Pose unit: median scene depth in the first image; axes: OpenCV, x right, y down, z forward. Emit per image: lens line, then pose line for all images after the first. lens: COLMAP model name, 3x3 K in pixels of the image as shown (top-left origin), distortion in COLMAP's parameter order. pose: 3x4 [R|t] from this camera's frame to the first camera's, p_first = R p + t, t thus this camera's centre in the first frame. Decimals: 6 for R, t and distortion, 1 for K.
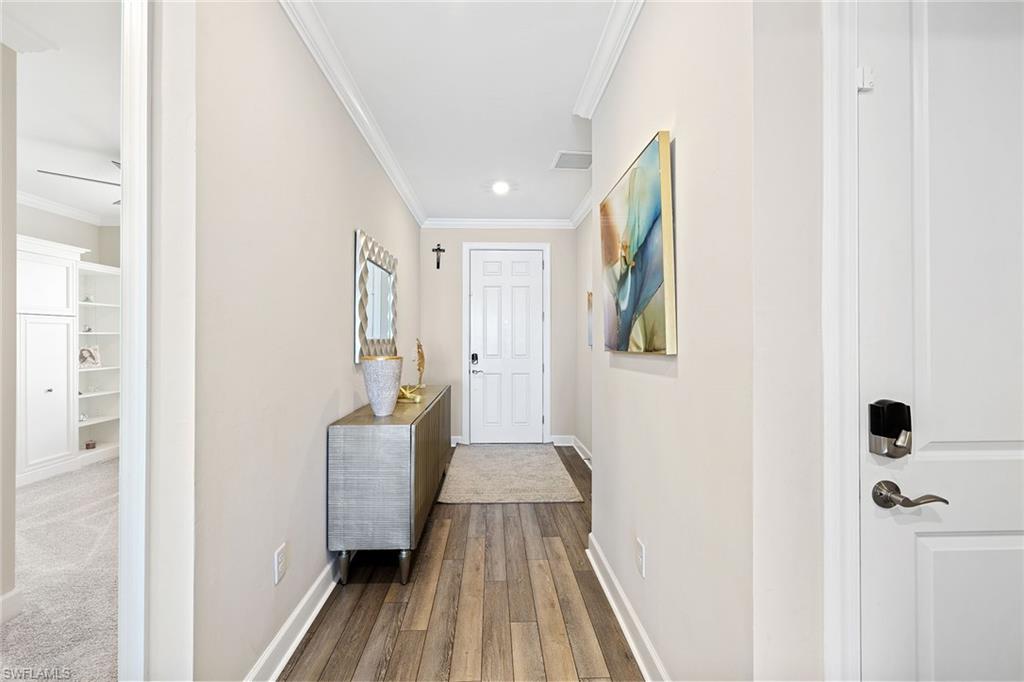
lens RADIAL K [[439.0, 0, 512.3], [0, 439.0, 338.8], [0, 0, 1]] dist [0.002455, 0.000171]
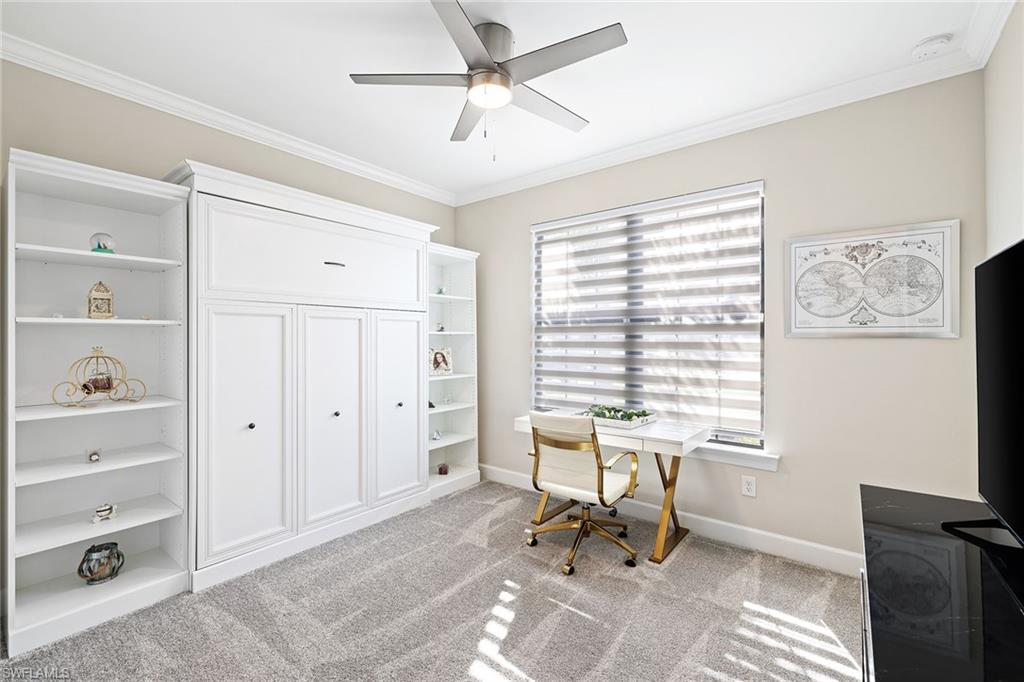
lens RADIAL K [[439.0, 0, 511.2], [0, 439.0, 338.0], [0, 0, 1]] dist [0.002455, 0.000171]
pose [[0.768840, -0.001540, -0.639439, -0.368554], [0.001091, 0.999999, -0.001096, -0.002293], [0.639440, 0.000145, 0.768841, 0.492835]]
